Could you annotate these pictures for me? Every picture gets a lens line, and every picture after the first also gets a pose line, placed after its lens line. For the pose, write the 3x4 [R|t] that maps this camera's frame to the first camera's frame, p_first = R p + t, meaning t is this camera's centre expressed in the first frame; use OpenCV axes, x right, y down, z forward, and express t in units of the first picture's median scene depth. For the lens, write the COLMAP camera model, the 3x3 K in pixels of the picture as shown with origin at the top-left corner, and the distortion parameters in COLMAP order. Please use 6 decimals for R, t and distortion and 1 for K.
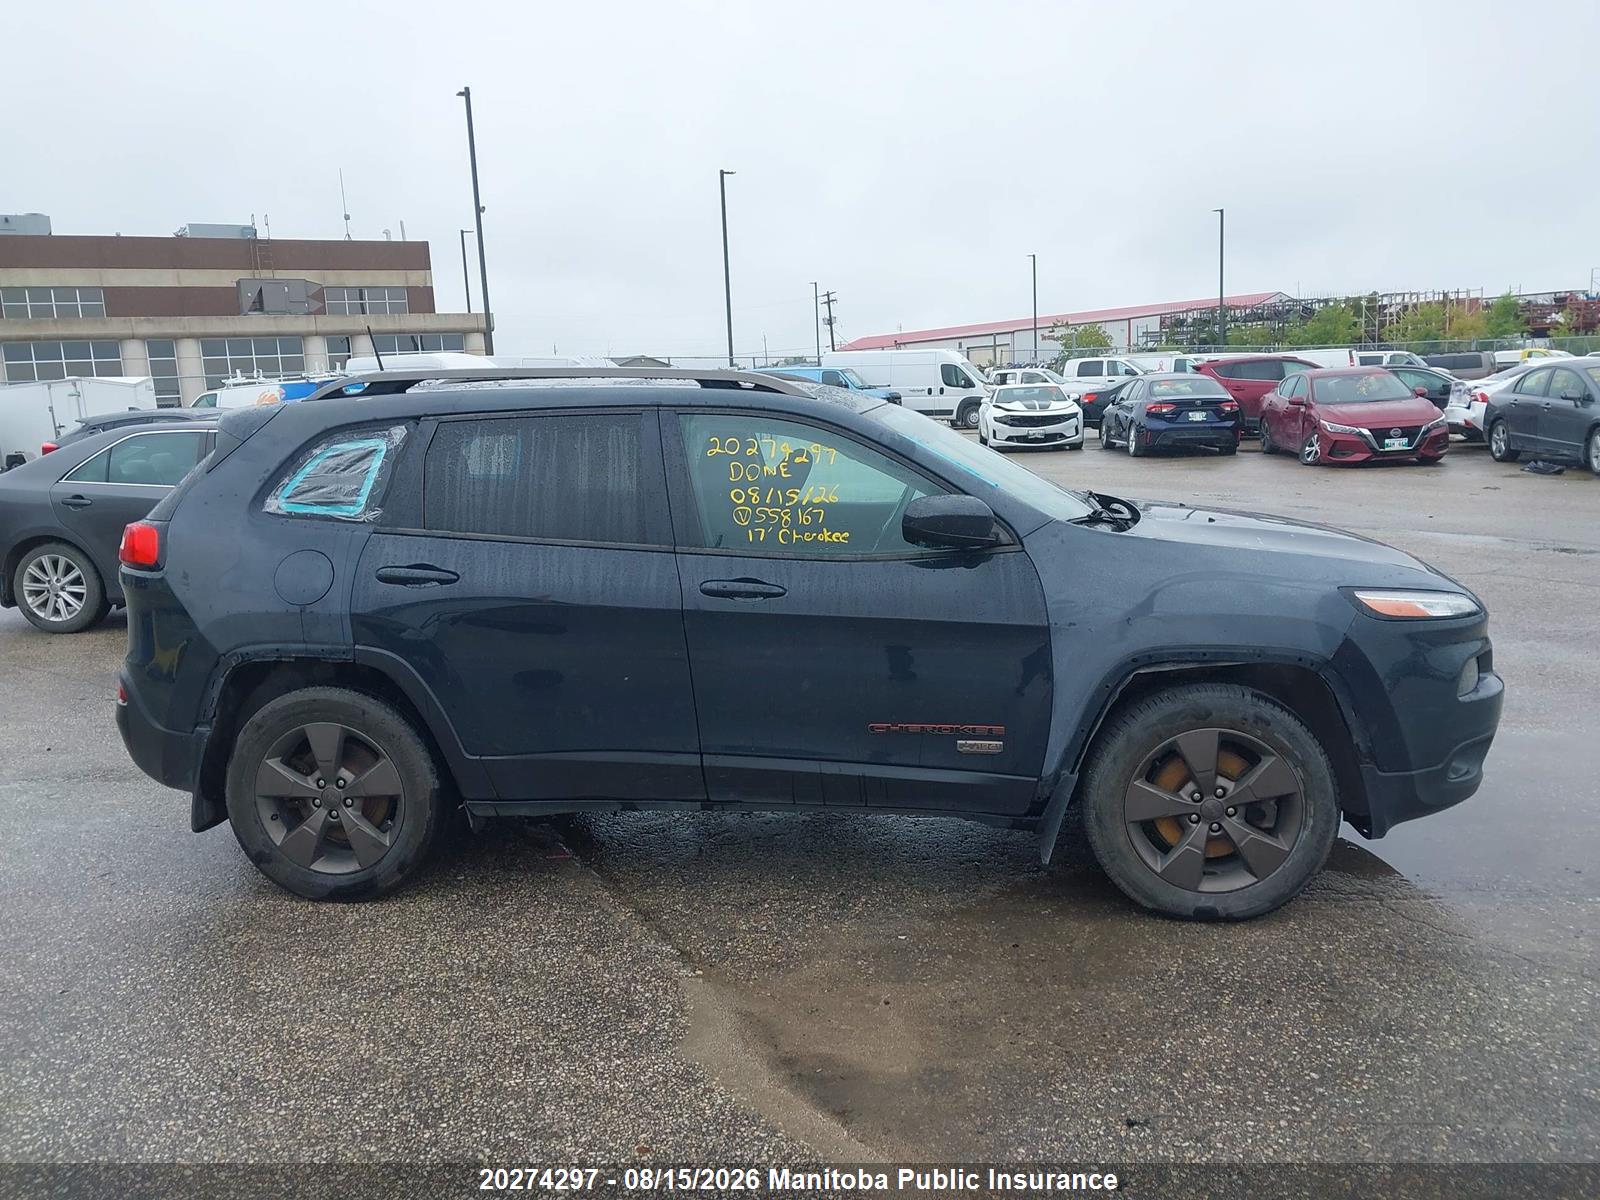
lens RADIAL K [[1352.7, 0, 797.3], [0, 1352.7, 553.9], [0, 0, 1]] dist [0.014590, -0.000632]
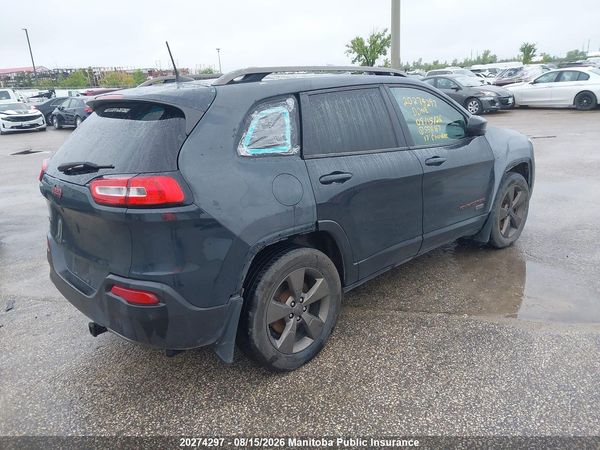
lens RADIAL K [[482.9, 0, 290.3], [0, 482.9, 224.2], [0, 0, 1]] dist [0.019589, -0.000988]
pose [[0.635211, -0.218173, 0.740882, -0.791638], [0.131073, 0.975809, 0.174976, -0.044047], [-0.761135, -0.014037, 0.648442, 0.584341]]
